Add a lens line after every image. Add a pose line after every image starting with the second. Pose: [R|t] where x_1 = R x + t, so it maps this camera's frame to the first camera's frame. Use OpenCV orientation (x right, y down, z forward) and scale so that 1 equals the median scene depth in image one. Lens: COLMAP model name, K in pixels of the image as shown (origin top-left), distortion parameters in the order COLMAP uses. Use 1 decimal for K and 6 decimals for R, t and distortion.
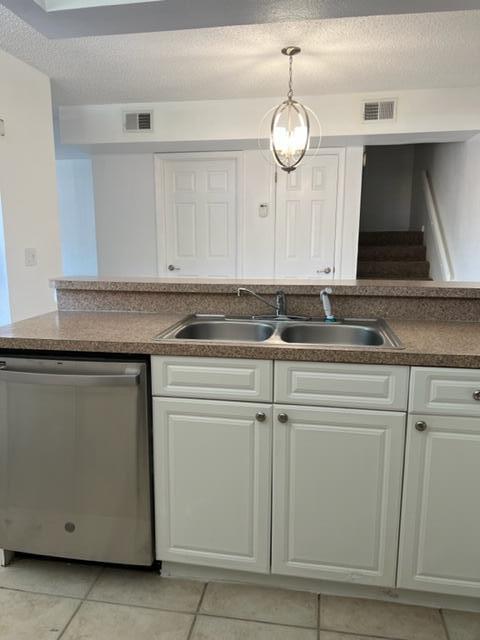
lens RADIAL K [[483.8, 0, 236.4], [0, 483.8, 323.1], [0, 0, 1]] dist [0.060584, -0.071306]
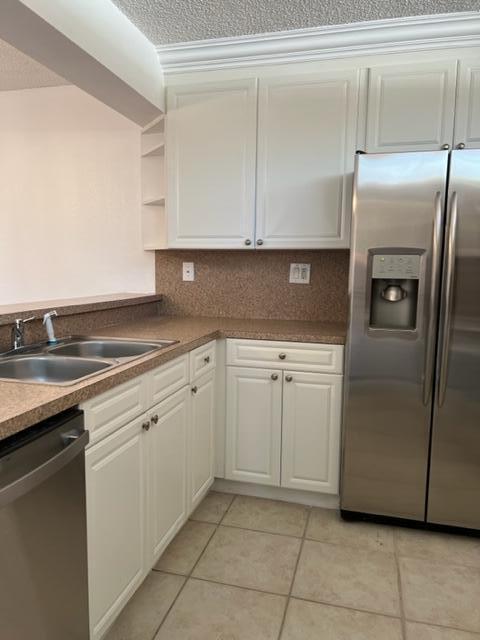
lens RADIAL K [[483.8, 0, 236.4], [0, 483.8, 323.1], [0, 0, 1]] dist [0.060584, -0.071306]
pose [[0.098050, -0.119491, 0.987982, -0.708264], [0.173524, 0.979610, 0.101257, -0.076828], [-0.979937, 0.161510, 0.116786, 0.469478]]
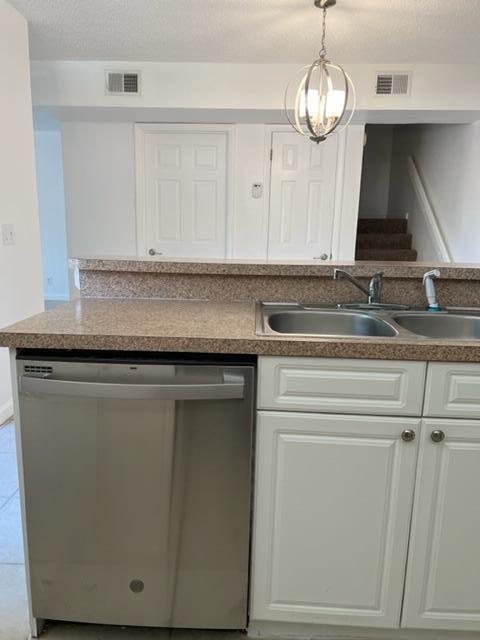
lens RADIAL K [[483.8, 0, 236.4], [0, 483.8, 323.1], [0, 0, 1]] dist [0.060584, -0.071306]
pose [[0.992324, -0.004435, 0.123587, -0.228087], [0.001934, 0.999791, 0.020343, 0.000047], [-0.123651, -0.019947, 0.992125, 0.199014]]
